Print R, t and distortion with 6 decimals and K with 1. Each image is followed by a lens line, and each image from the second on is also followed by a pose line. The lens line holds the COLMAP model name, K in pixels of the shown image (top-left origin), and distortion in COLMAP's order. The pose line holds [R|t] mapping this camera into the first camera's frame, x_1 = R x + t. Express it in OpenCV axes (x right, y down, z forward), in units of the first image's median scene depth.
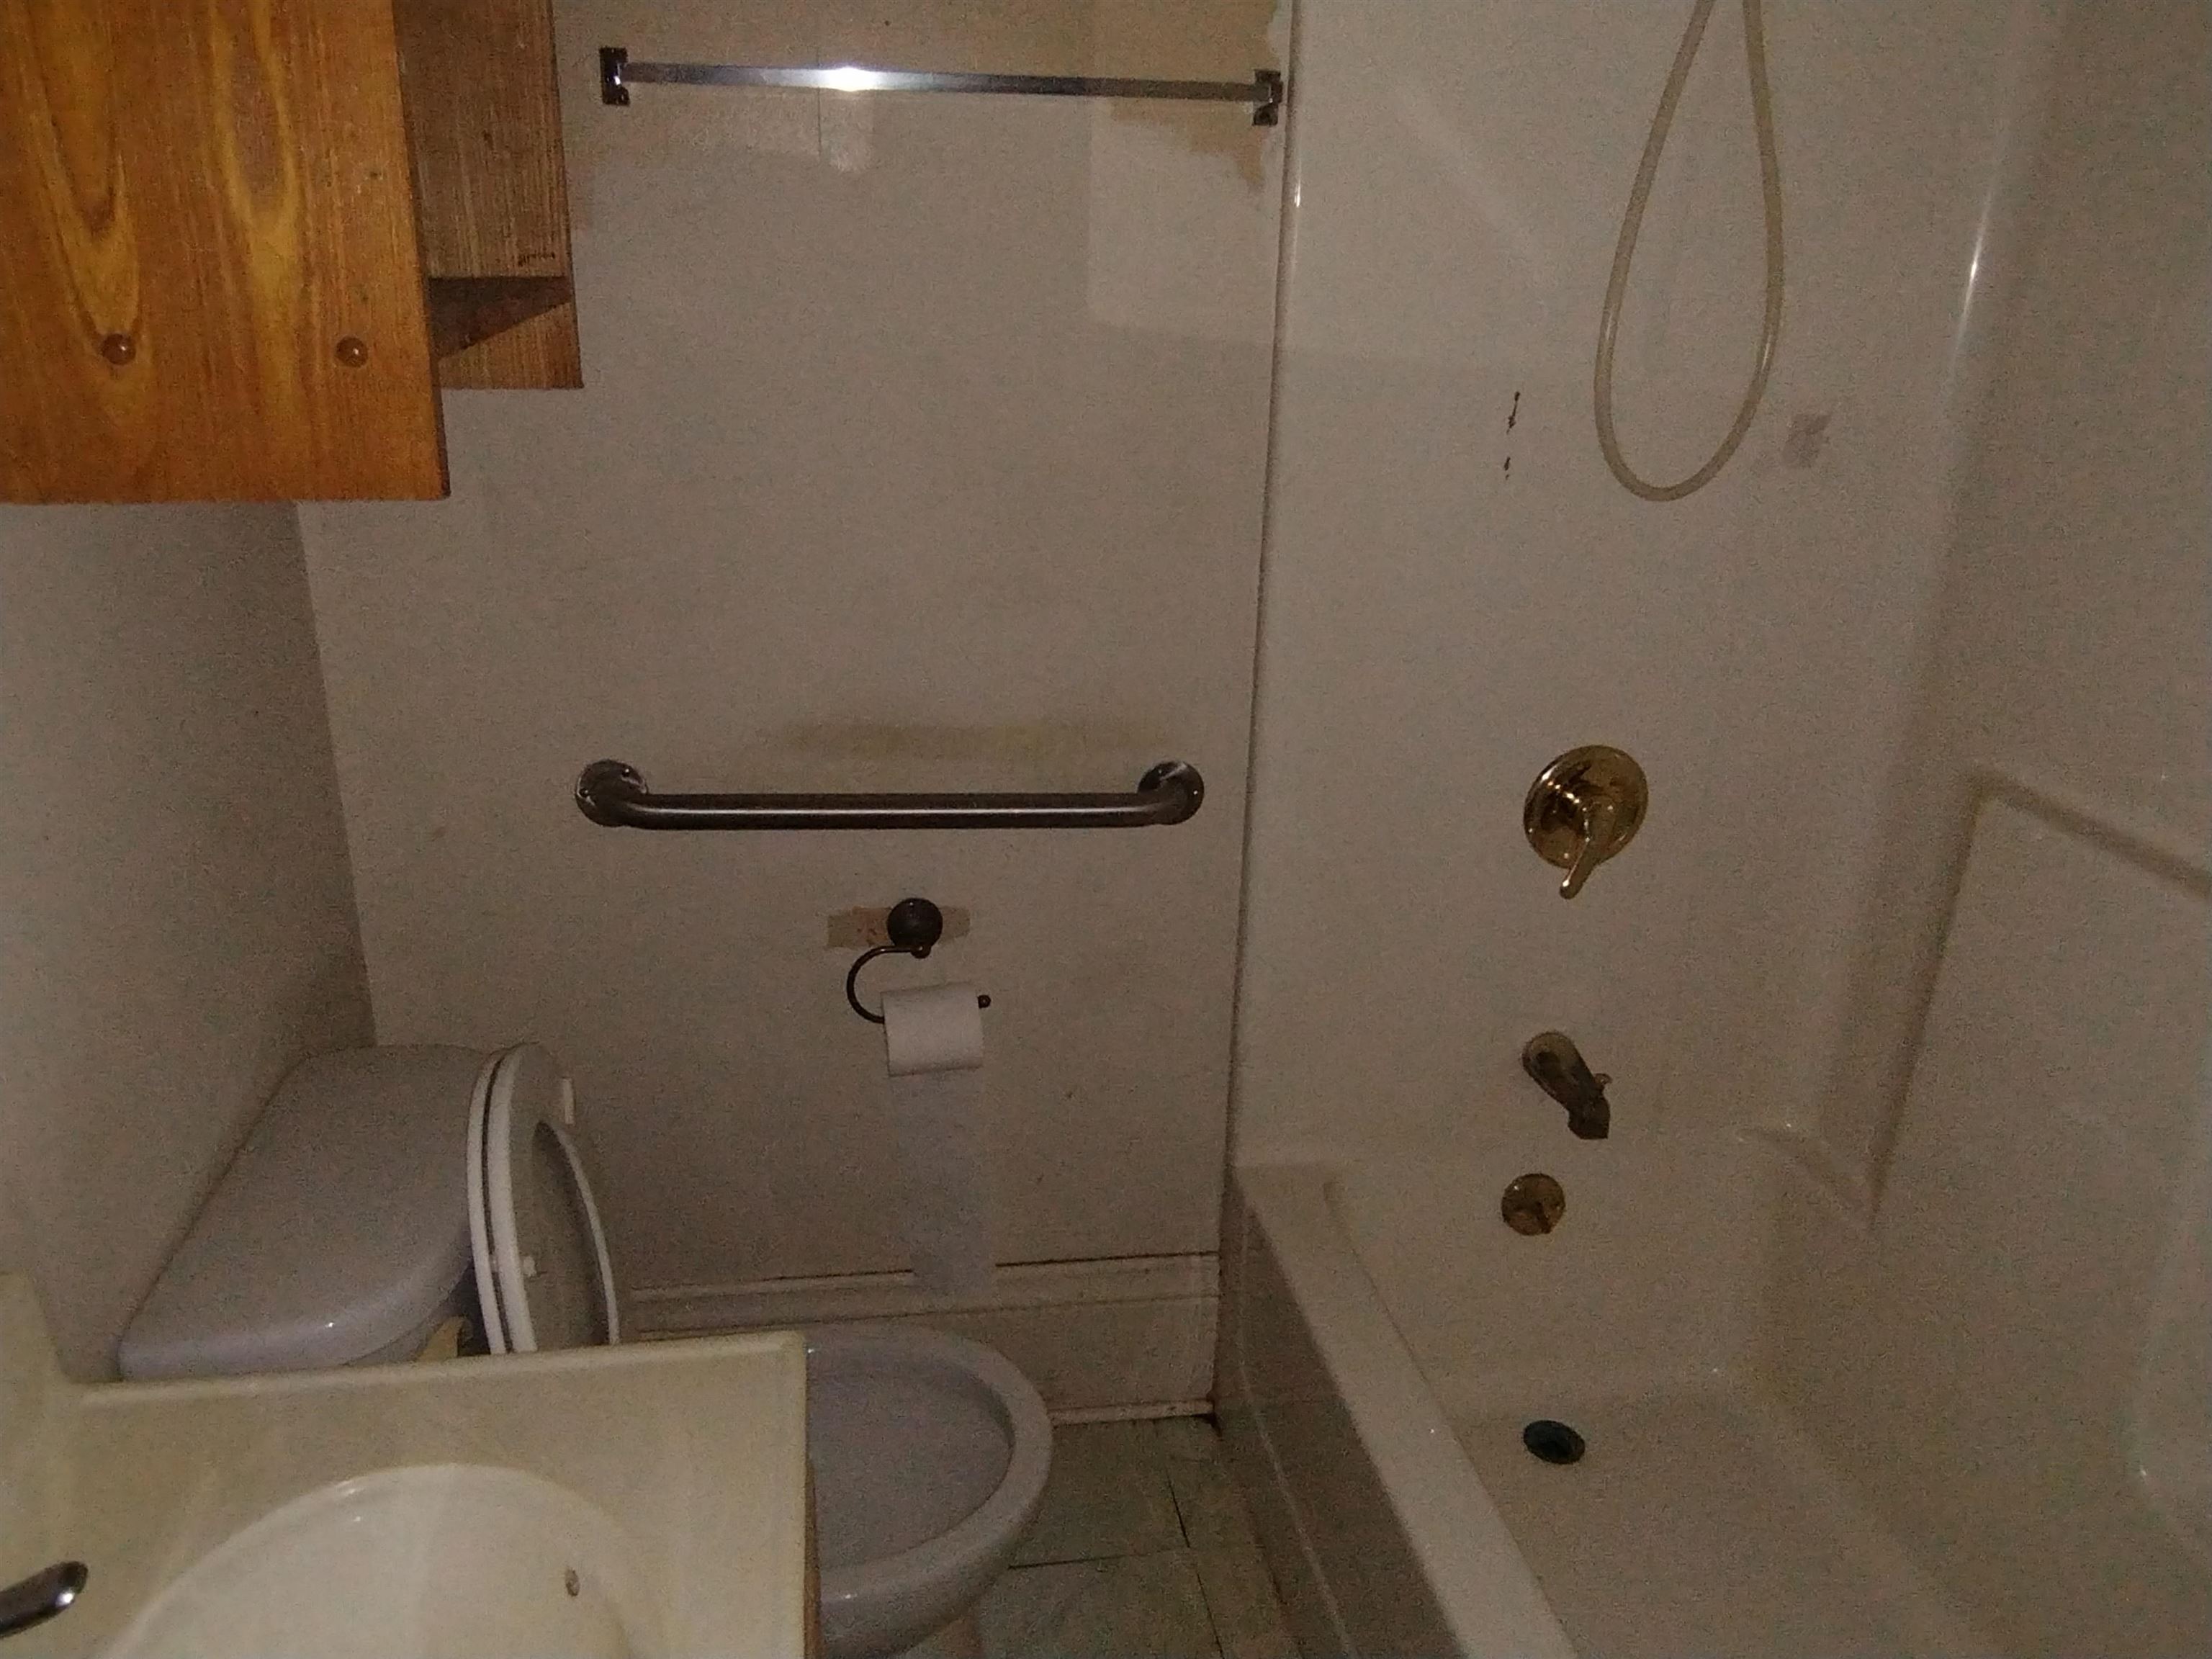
lens RADIAL K [[1626.6, 0, 1106.0], [0, 1626.6, 829.5], [0, 0, 1]] dist [-0.016205, -0.001058]
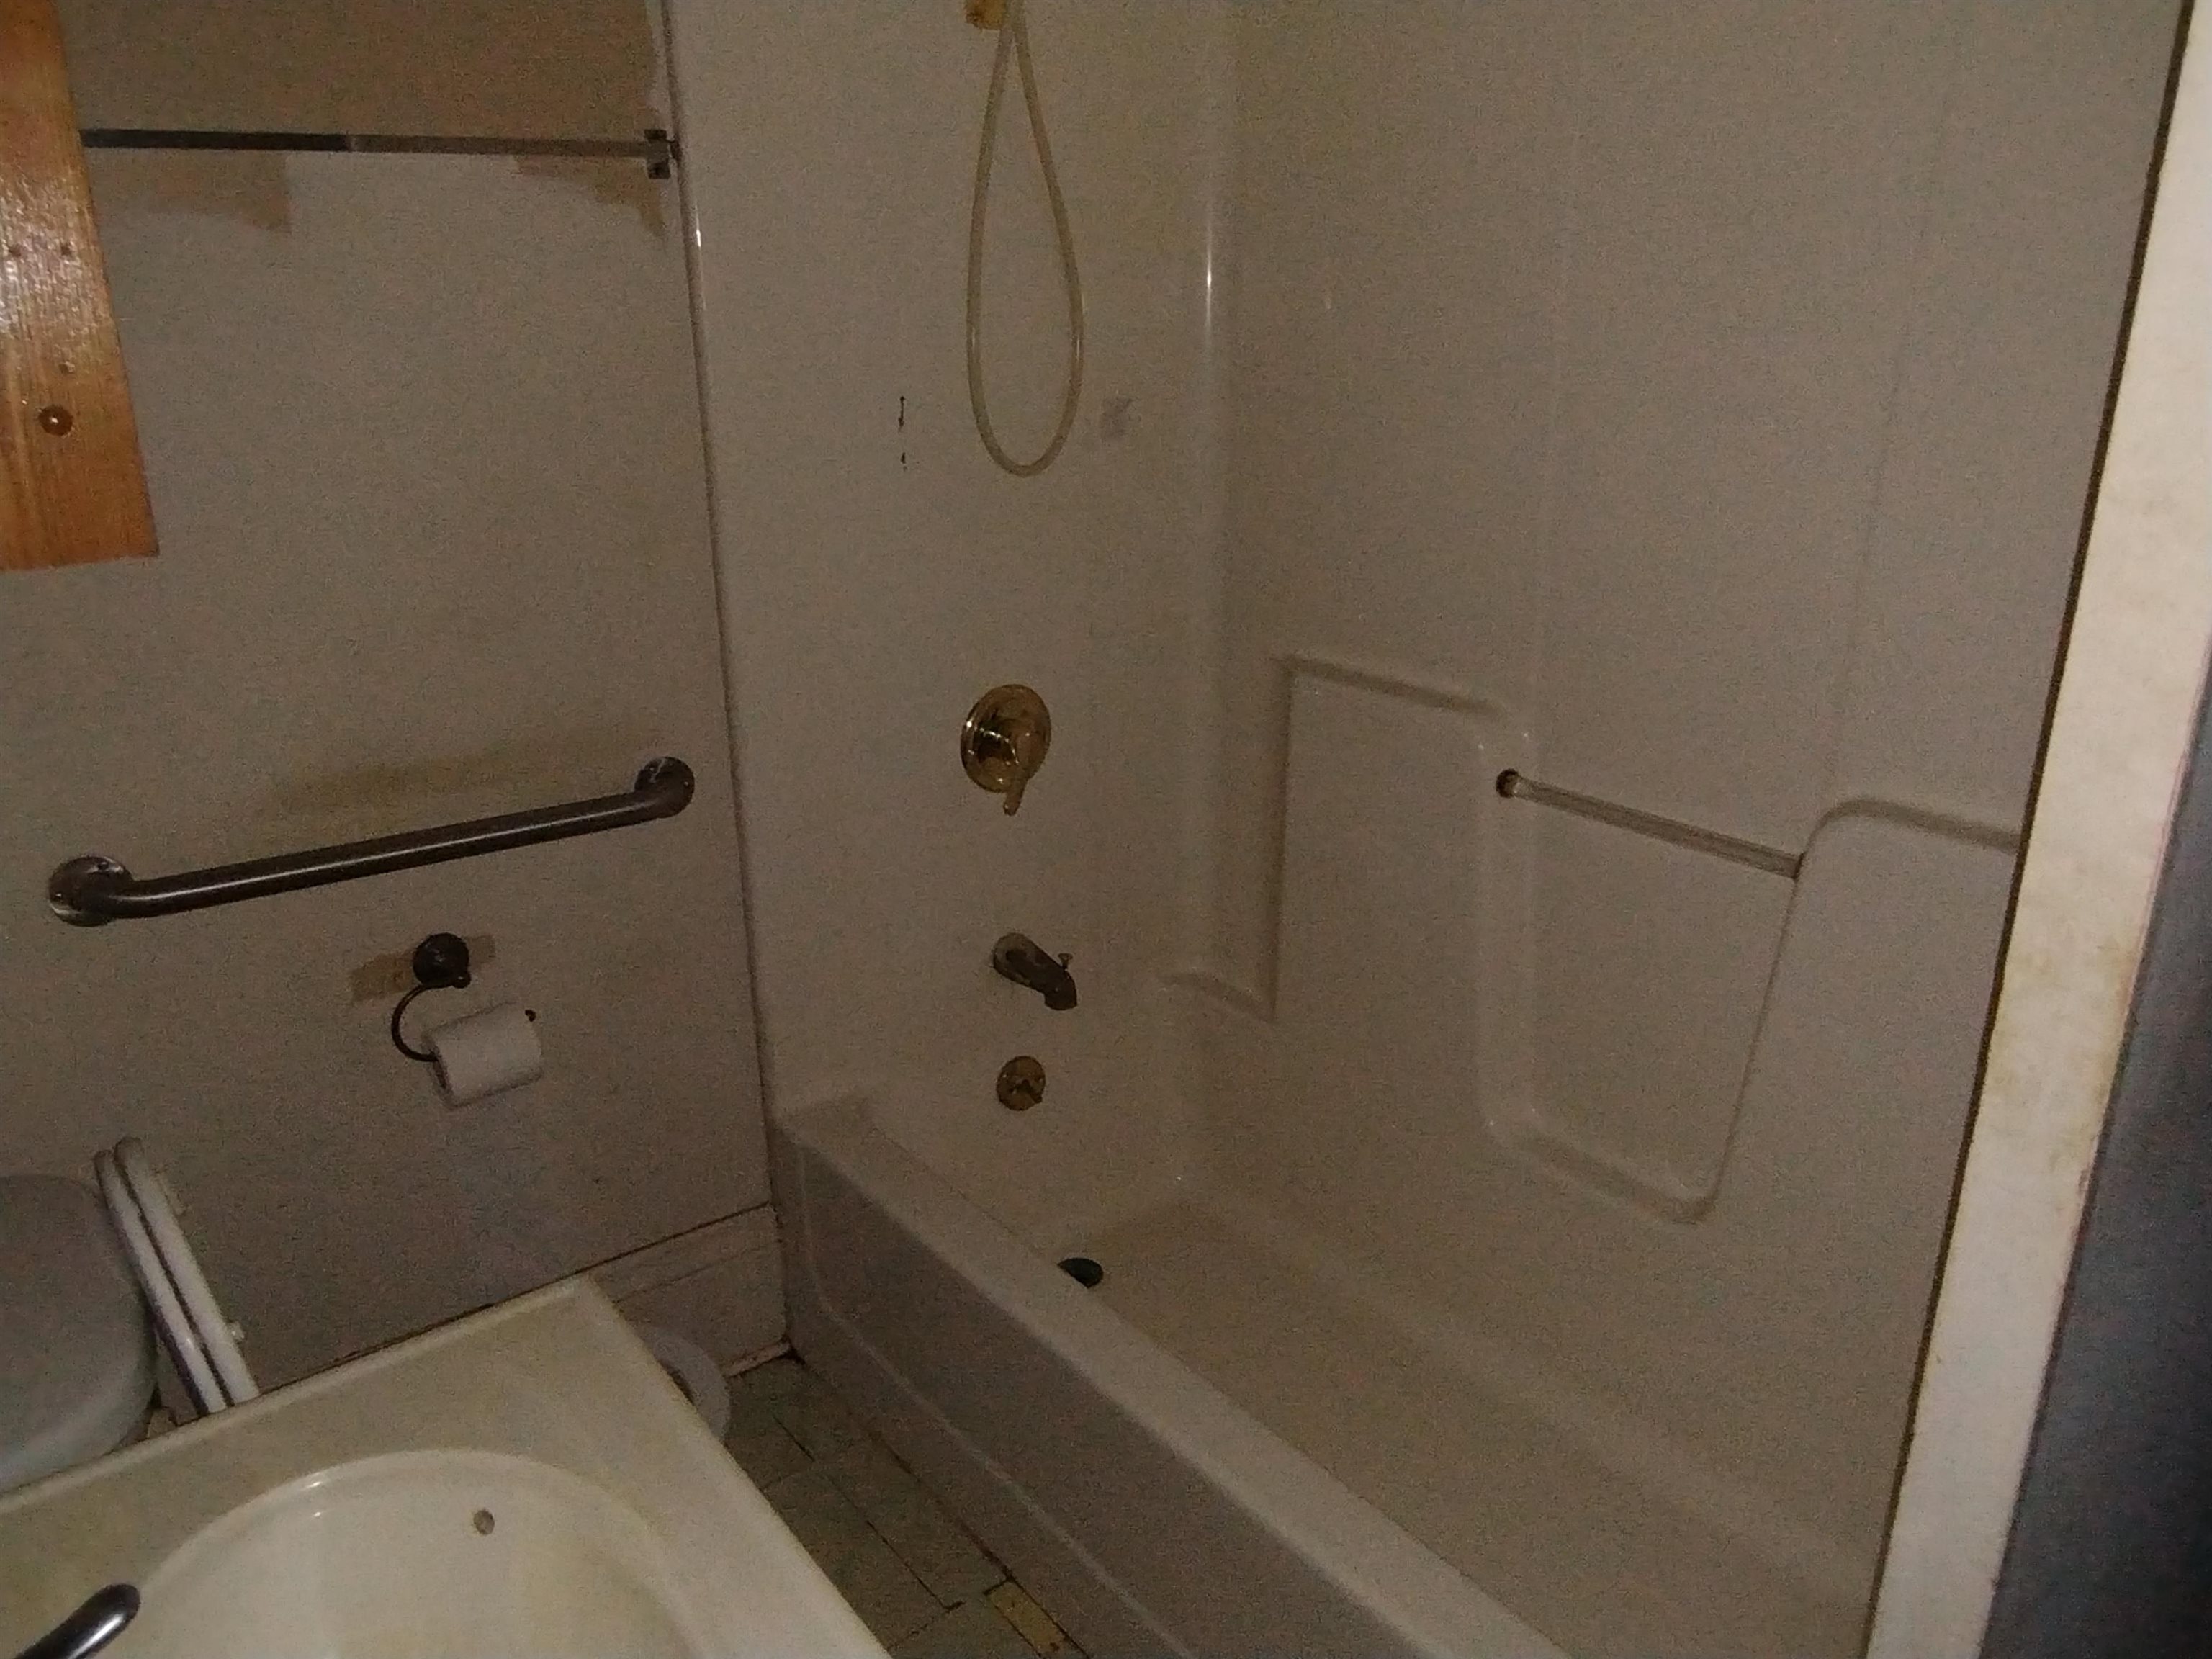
lens RADIAL K [[1680.5, 0, 1108.1], [0, 1680.5, 876.6], [0, 0, 1]] dist [-0.035539, -0.053452]
pose [[0.861696, -0.198864, 0.466832, -0.238850], [0.199983, 0.978635, 0.047749, 0.041643], [-0.466354, 0.052214, 0.883056, -0.121161]]
